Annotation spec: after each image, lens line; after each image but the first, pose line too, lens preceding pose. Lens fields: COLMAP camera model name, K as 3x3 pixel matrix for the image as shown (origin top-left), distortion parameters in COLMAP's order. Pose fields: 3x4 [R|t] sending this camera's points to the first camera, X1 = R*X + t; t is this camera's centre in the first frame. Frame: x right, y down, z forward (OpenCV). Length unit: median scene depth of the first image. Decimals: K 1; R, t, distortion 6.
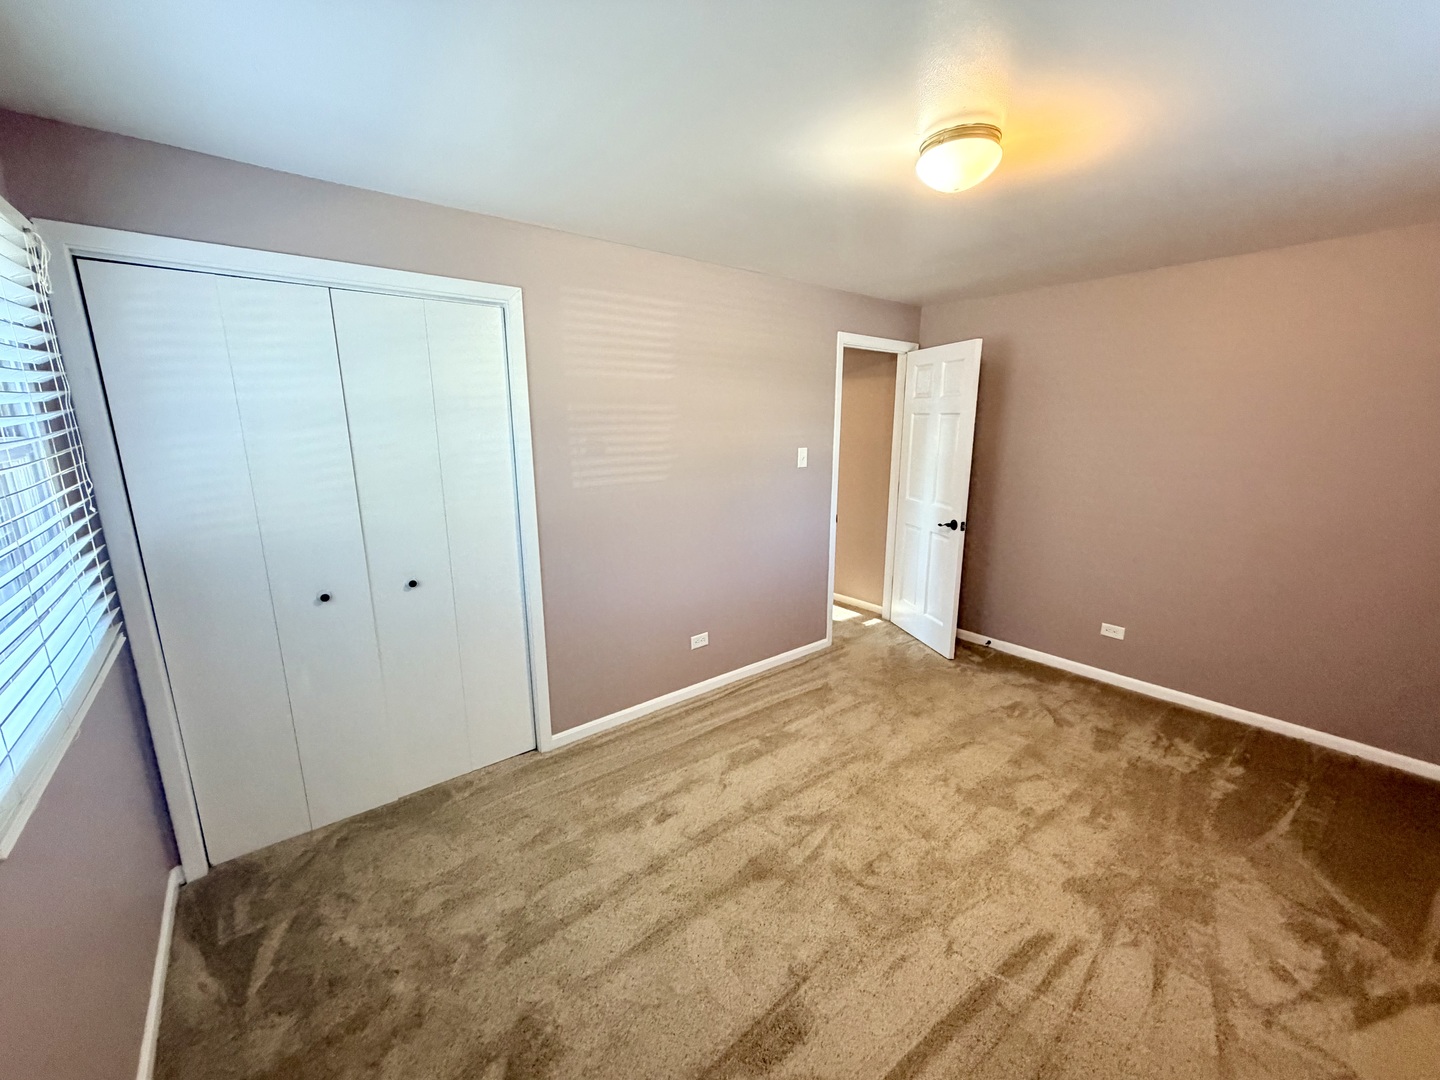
lens RADIAL K [[575.2, 0, 720.2], [0, 575.2, 536.4], [0, 0, 1]] dist [0.000135, -0.000106]
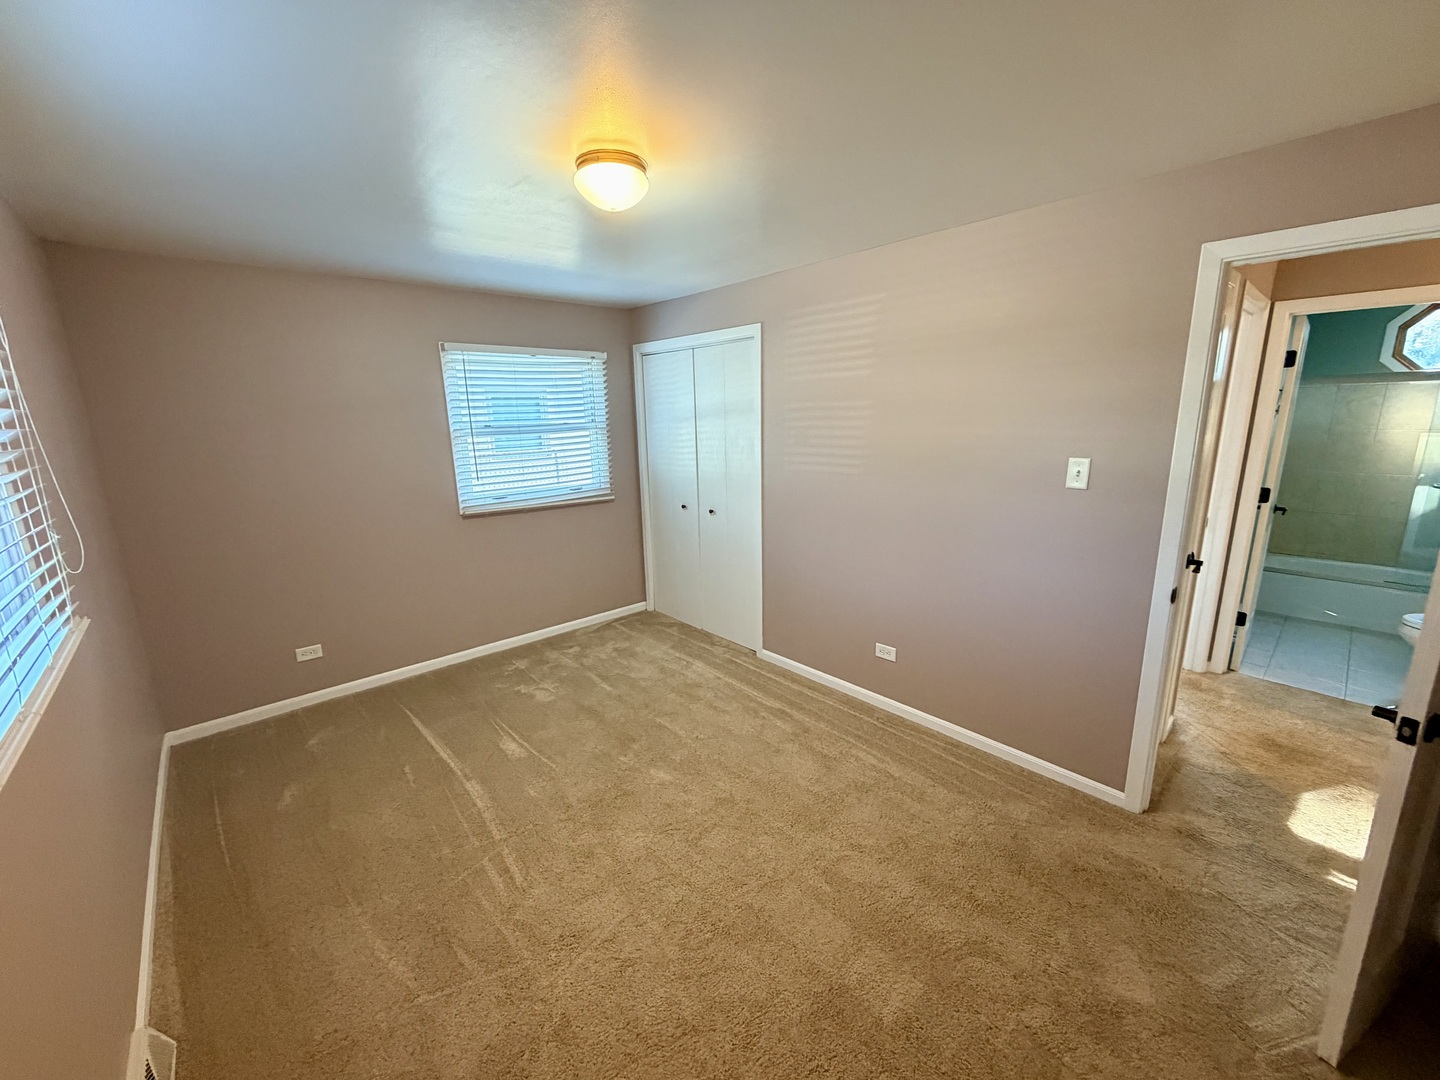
lens RADIAL K [[575.2, 0, 719.7], [0, 575.2, 541.9], [0, 0, 1]] dist [0.000135, -0.000106]
pose [[0.050913, 0.214982, -0.975290, 1.002063], [-0.184898, 0.961703, 0.202335, -0.158201], [0.981438, 0.170028, 0.088713, 0.757132]]
